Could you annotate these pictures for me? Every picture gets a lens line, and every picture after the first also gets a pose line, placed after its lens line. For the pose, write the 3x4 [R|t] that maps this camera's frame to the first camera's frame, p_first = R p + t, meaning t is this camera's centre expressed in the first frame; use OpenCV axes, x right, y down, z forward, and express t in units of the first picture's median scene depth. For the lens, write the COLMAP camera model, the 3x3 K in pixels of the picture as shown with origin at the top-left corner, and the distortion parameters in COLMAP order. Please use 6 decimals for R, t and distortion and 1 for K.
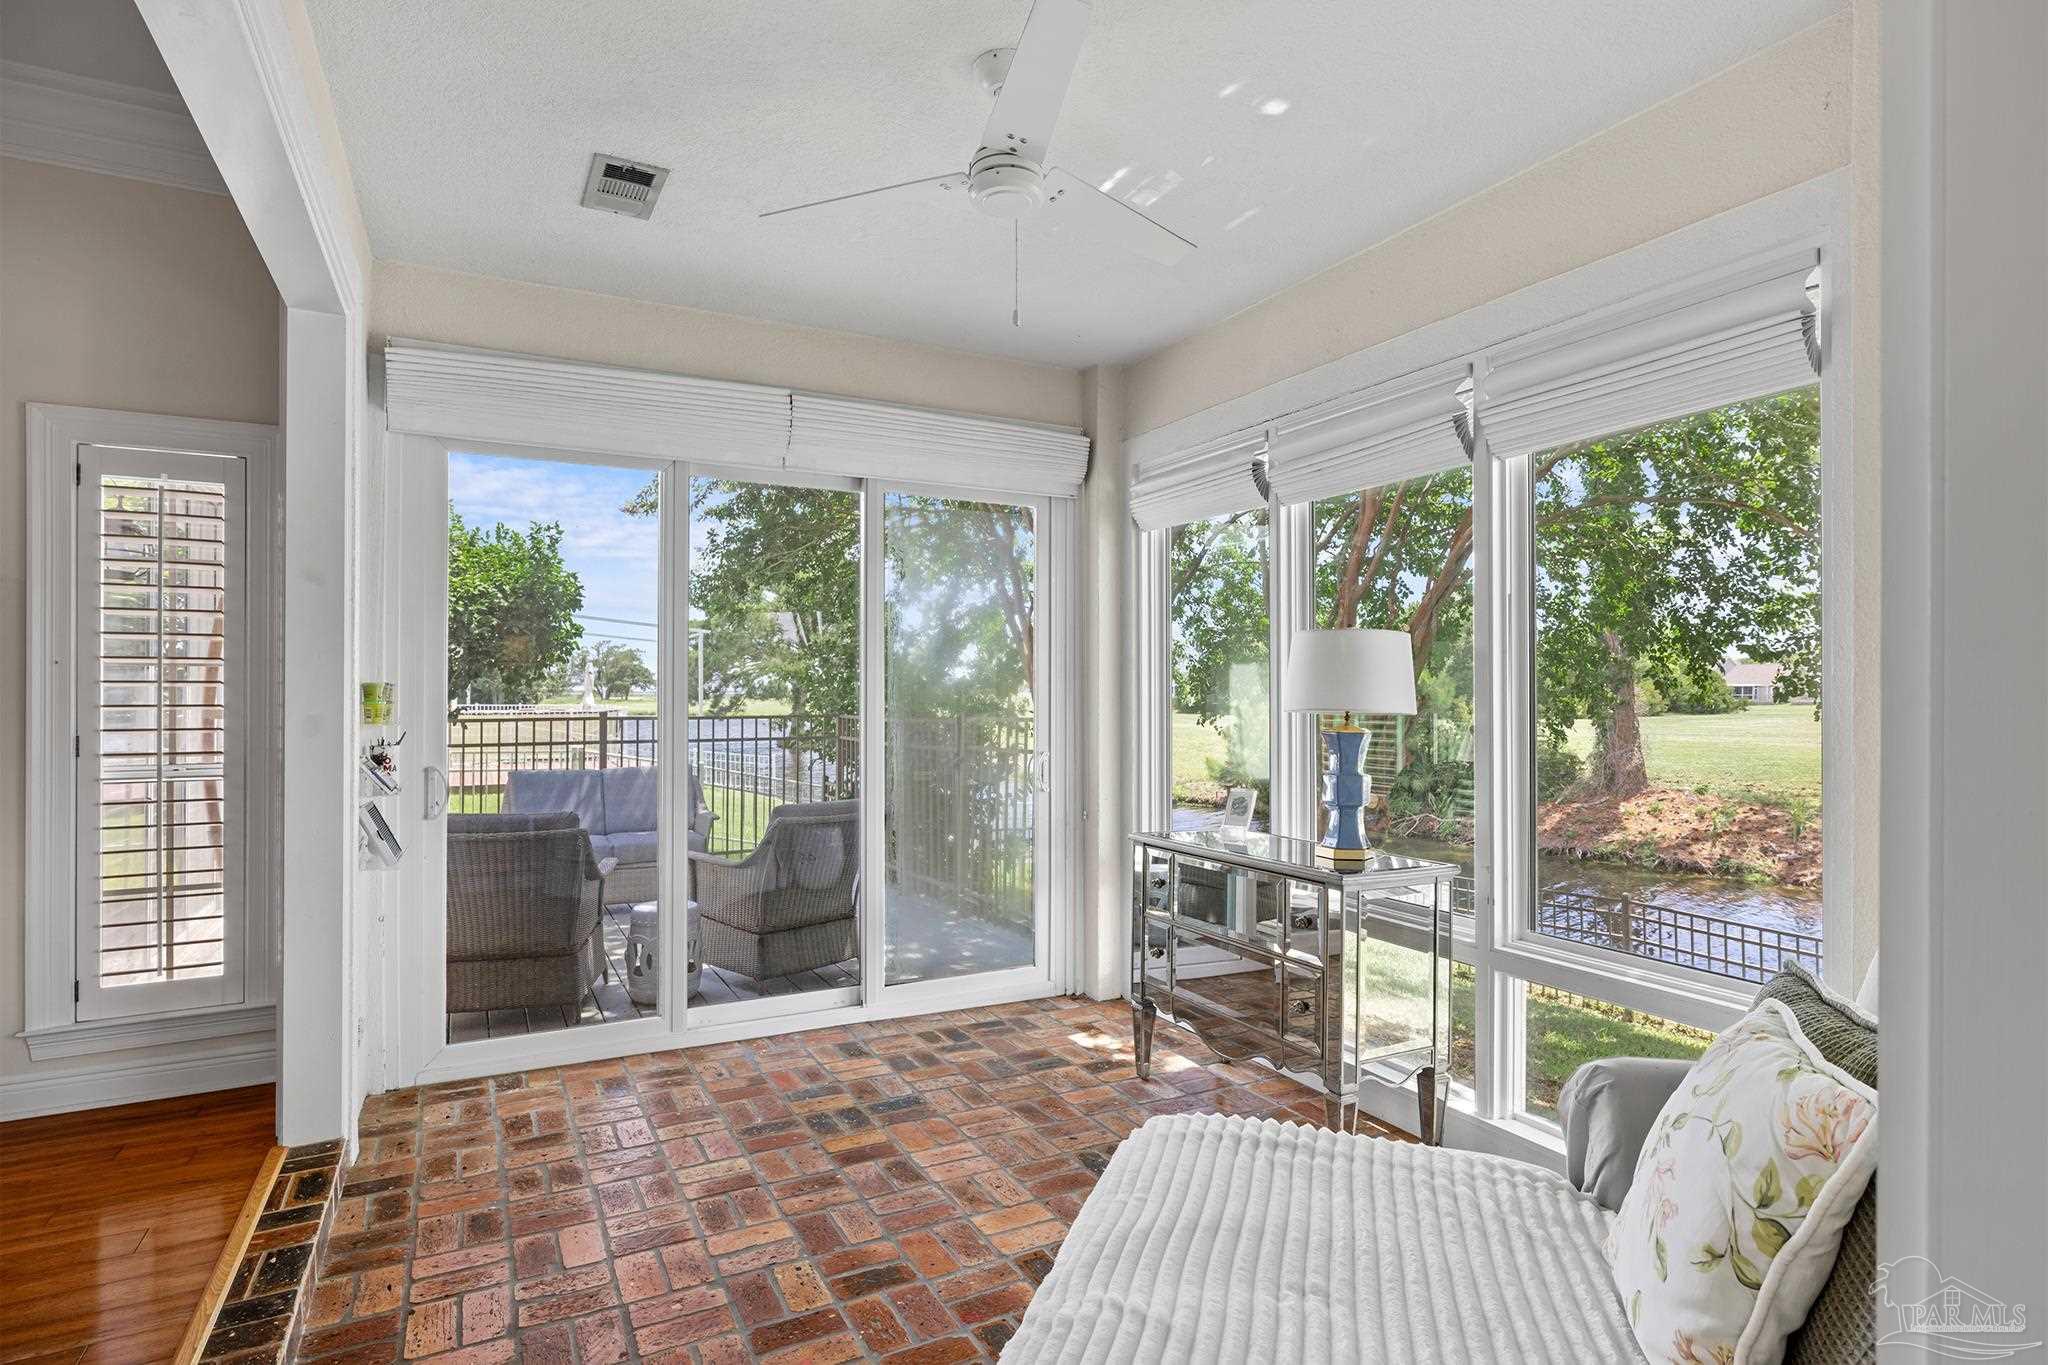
lens RADIAL K [[1042.6, 0, 1024.0], [0, 1042.6, 682.5], [0, 0, 1]] dist [-0.000585, -0.000092]
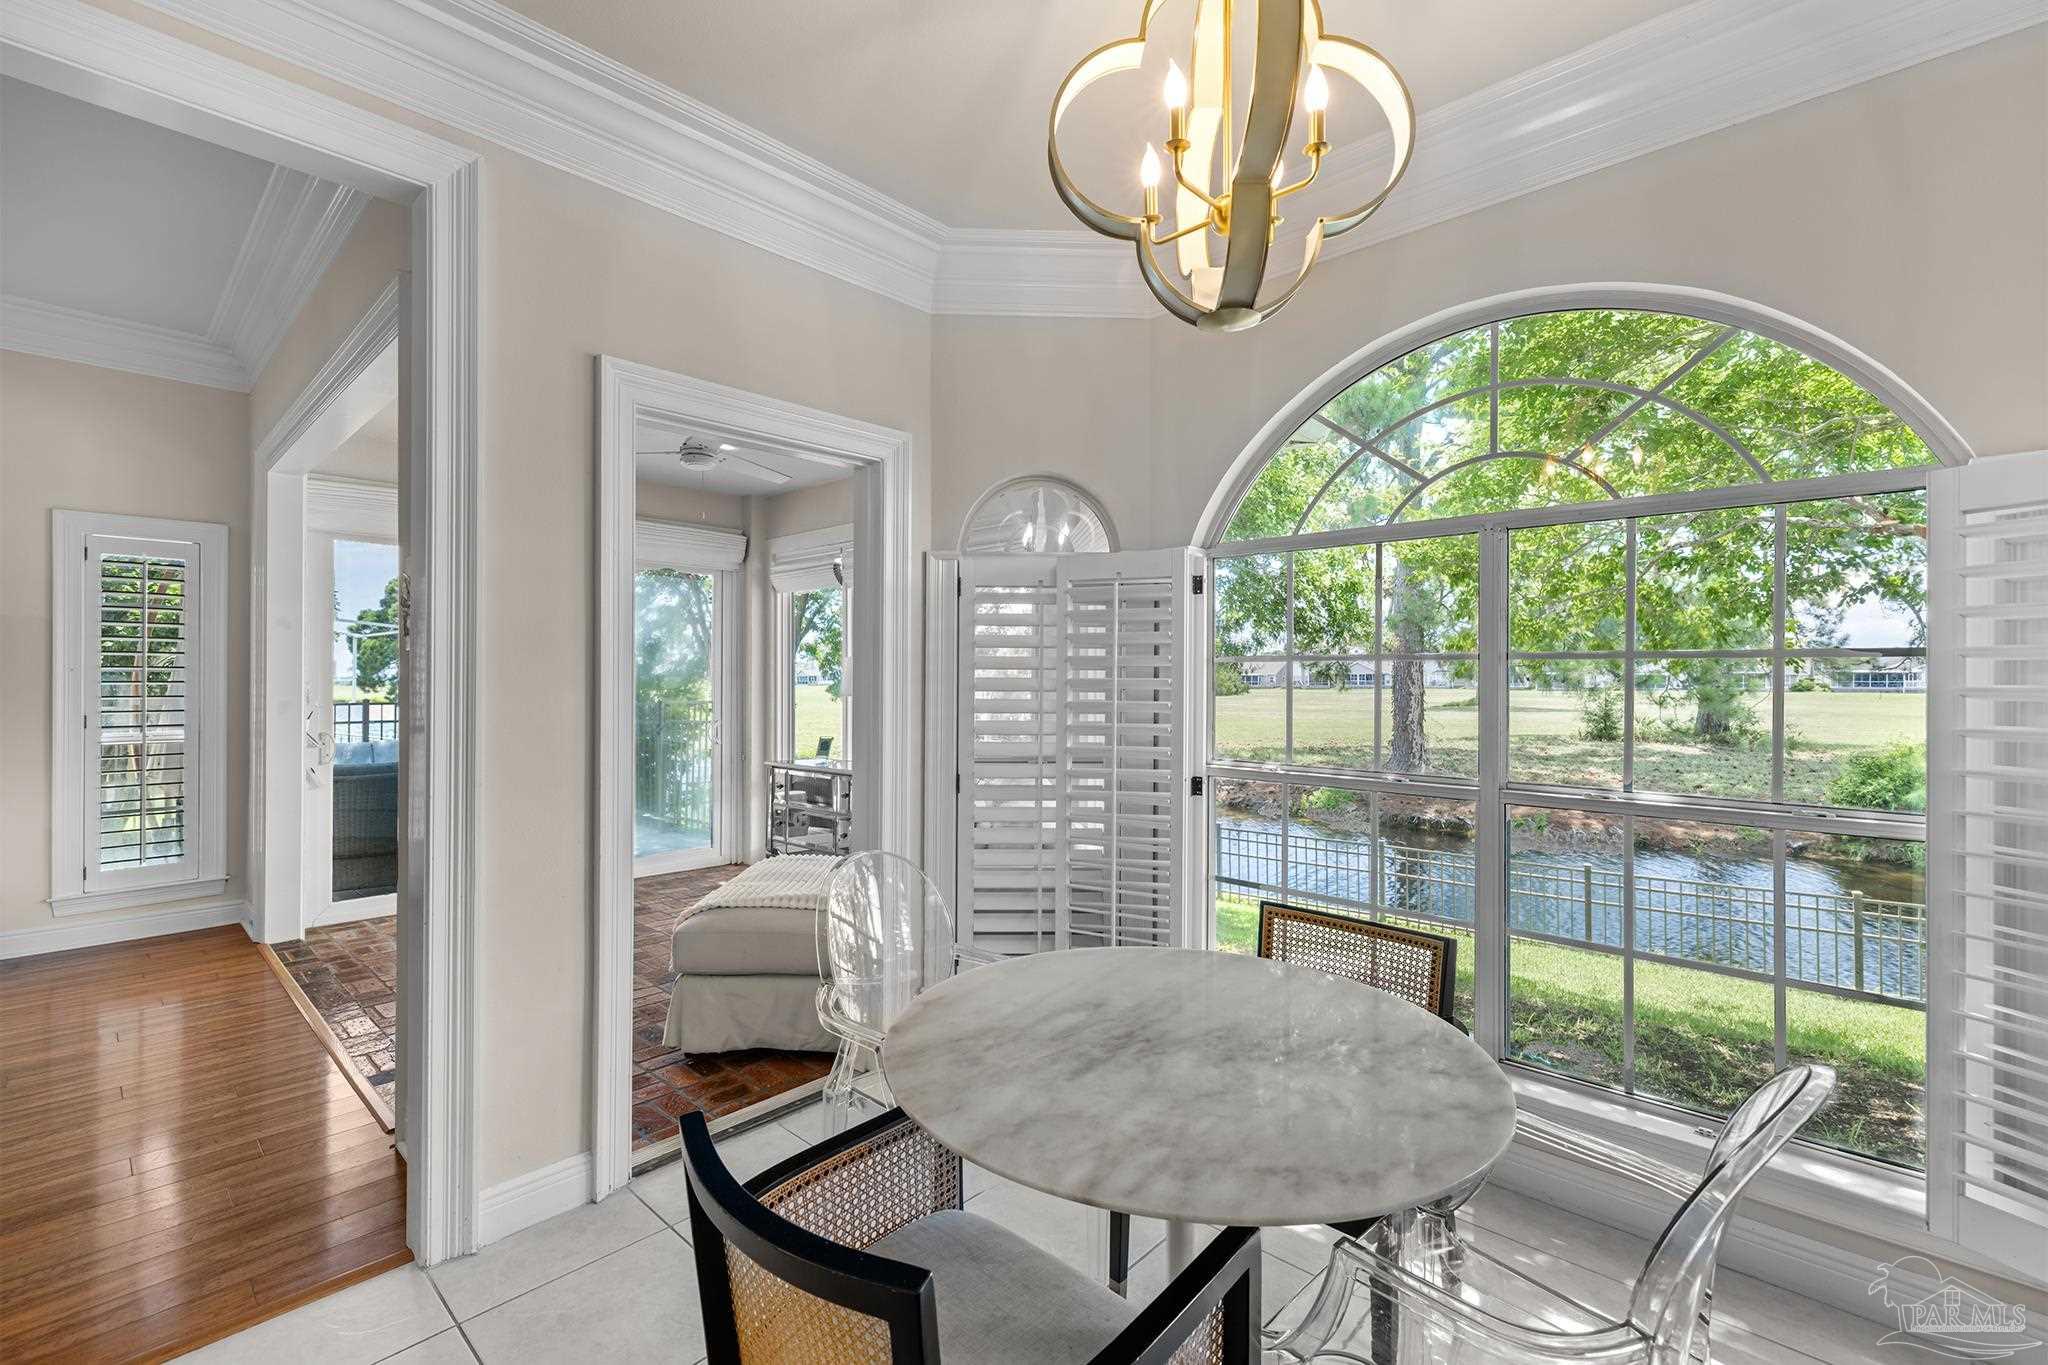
lens RADIAL K [[889.4, 0, 1011.4], [0, 889.4, 672.0], [0, 0, 1]] dist [-0.000294, -0.000087]
pose [[0.944799, 0.004119, 0.327625, -0.005505], [-0.004558, 0.999989, 0.000572, -0.021961], [-0.327619, -0.002034, 0.944808, -0.731607]]
